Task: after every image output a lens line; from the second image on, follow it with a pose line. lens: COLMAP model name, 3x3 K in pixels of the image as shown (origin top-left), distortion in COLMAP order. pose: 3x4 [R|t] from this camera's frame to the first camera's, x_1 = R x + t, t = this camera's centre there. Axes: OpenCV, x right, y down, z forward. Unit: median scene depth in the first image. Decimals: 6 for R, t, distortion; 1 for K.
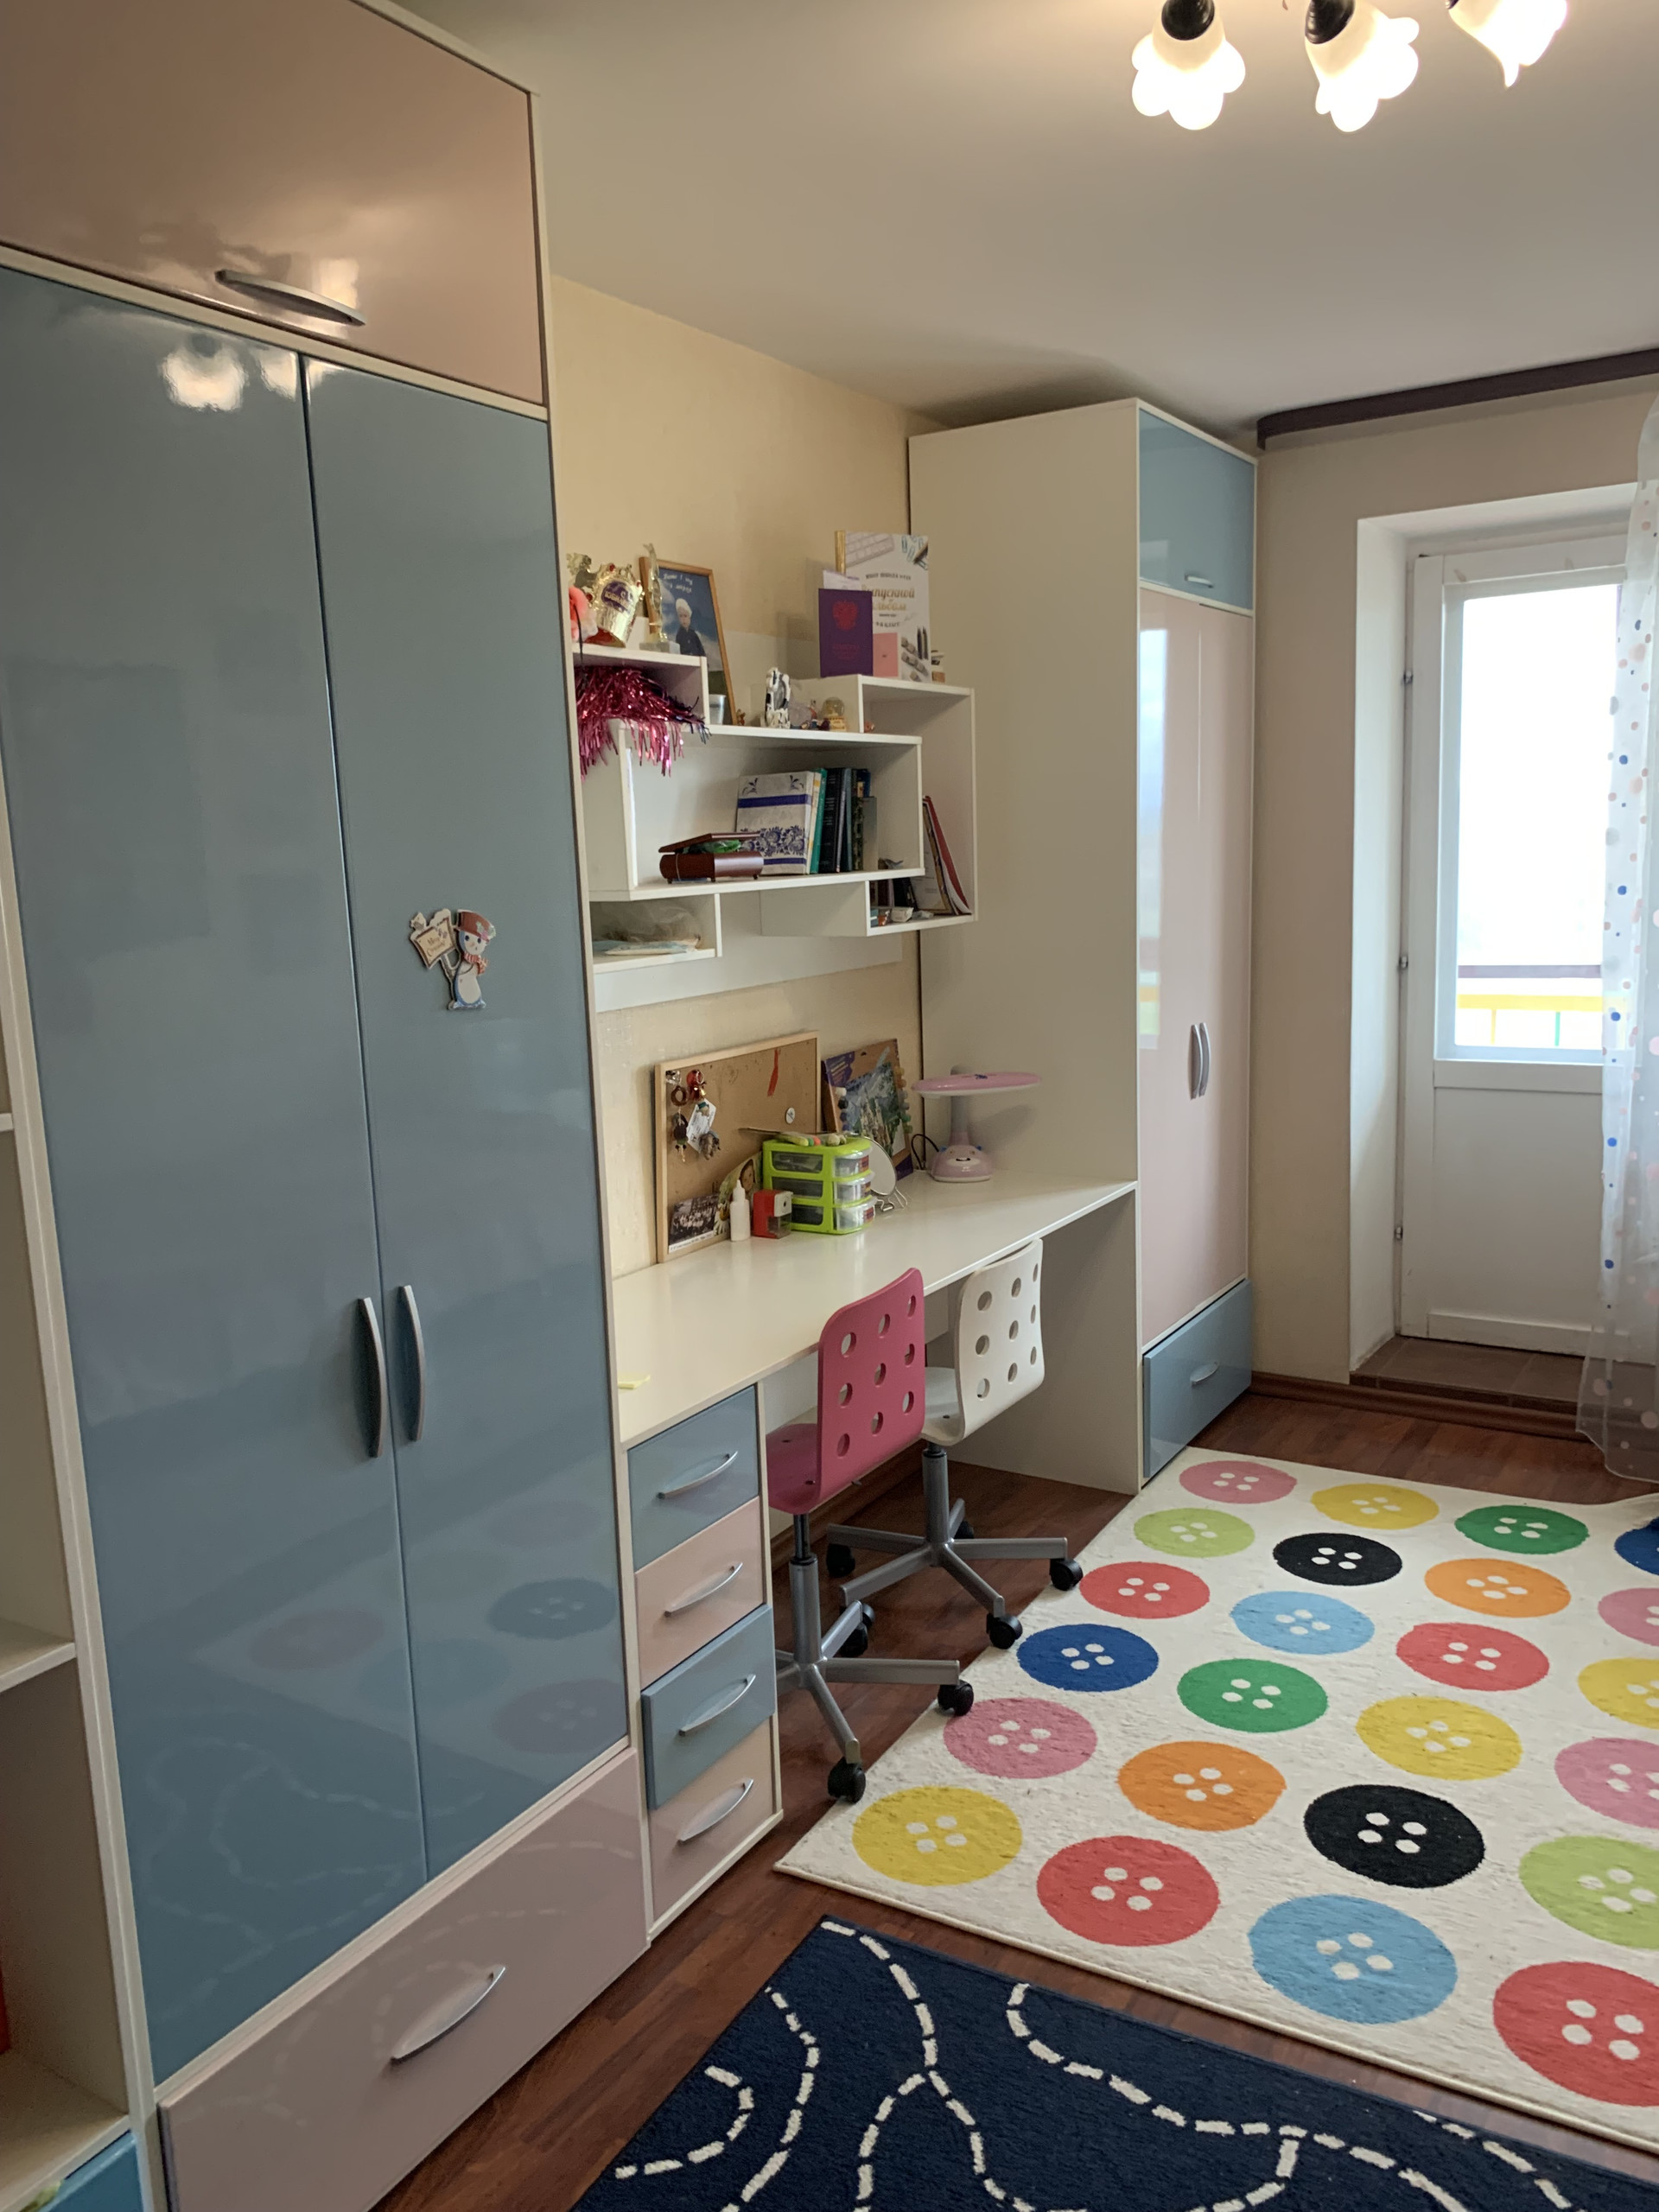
lens RADIAL K [[1699.6, 0, 828.1], [0, 1699.6, 1111.4], [0, 0, 1]] dist [0.034056, -0.029337]
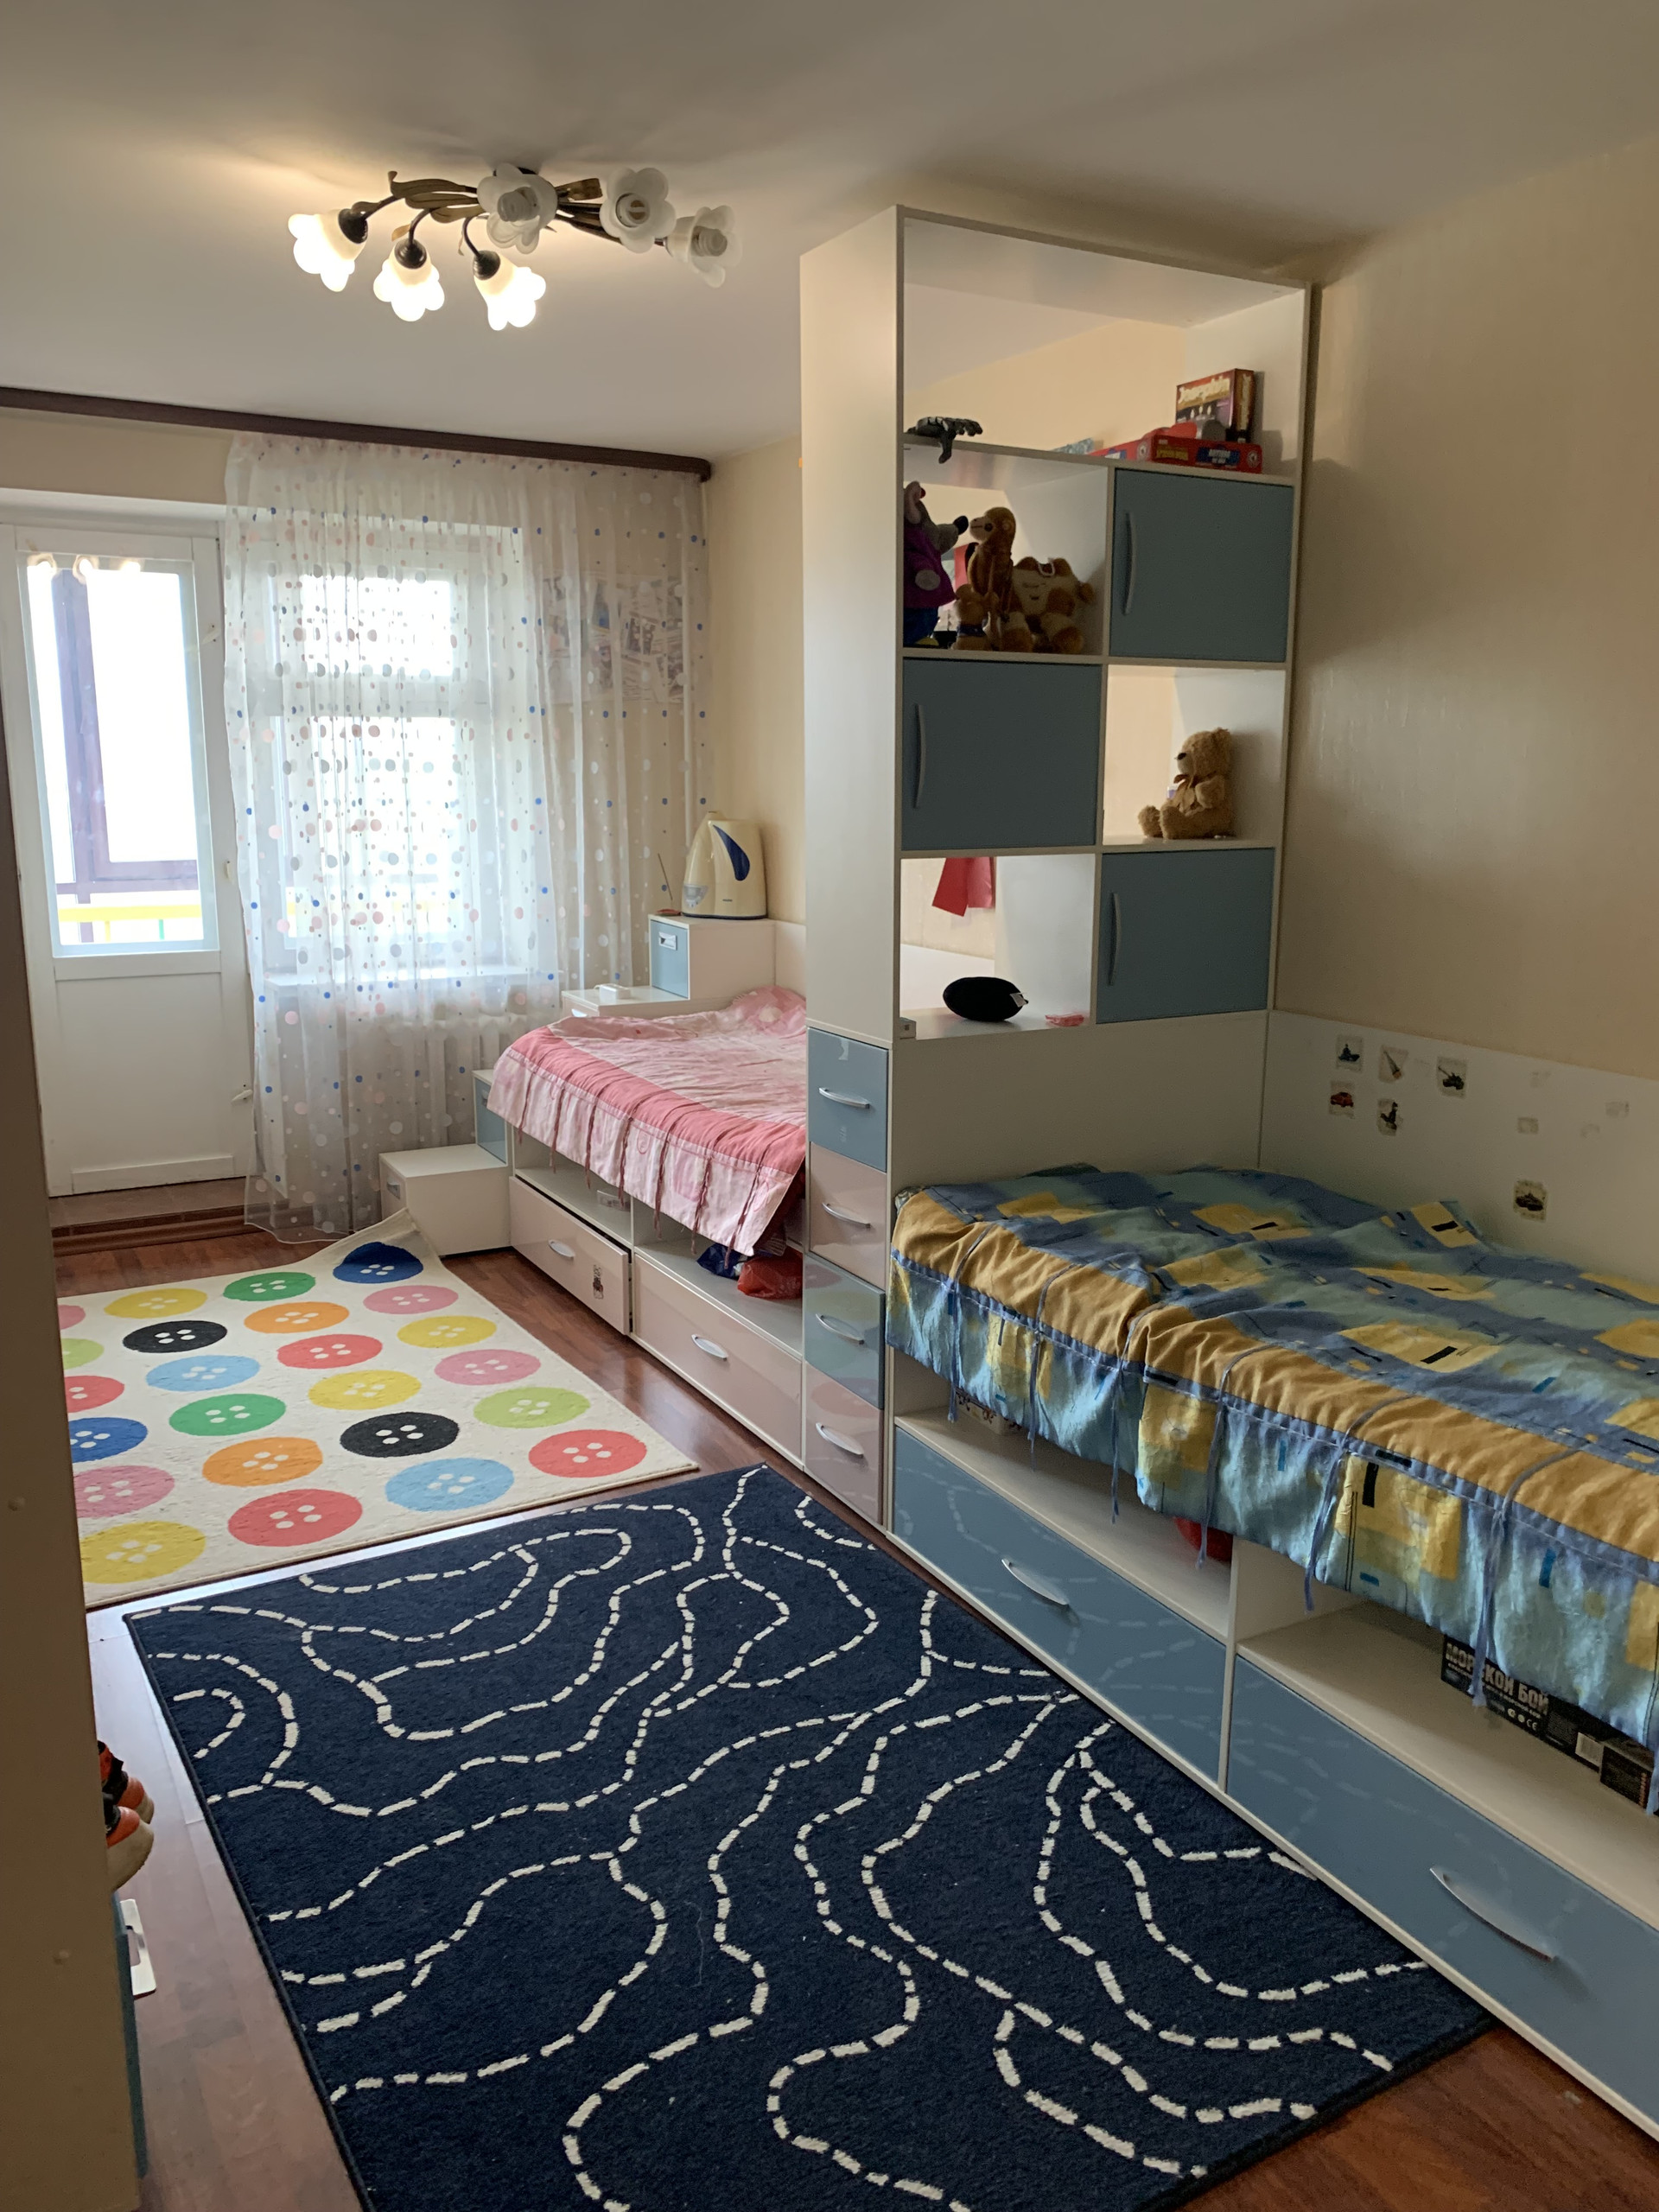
lens RADIAL K [[1699.6, 0, 831.2], [0, 1699.6, 1104.5], [0, 0, 1]] dist [0.034056, -0.029337]
pose [[0.480573, -0.129513, 0.867338, -0.629521], [0.111828, 0.990011, 0.085869, 0.042398], [-0.869795, 0.055727, 0.490256, -0.063124]]
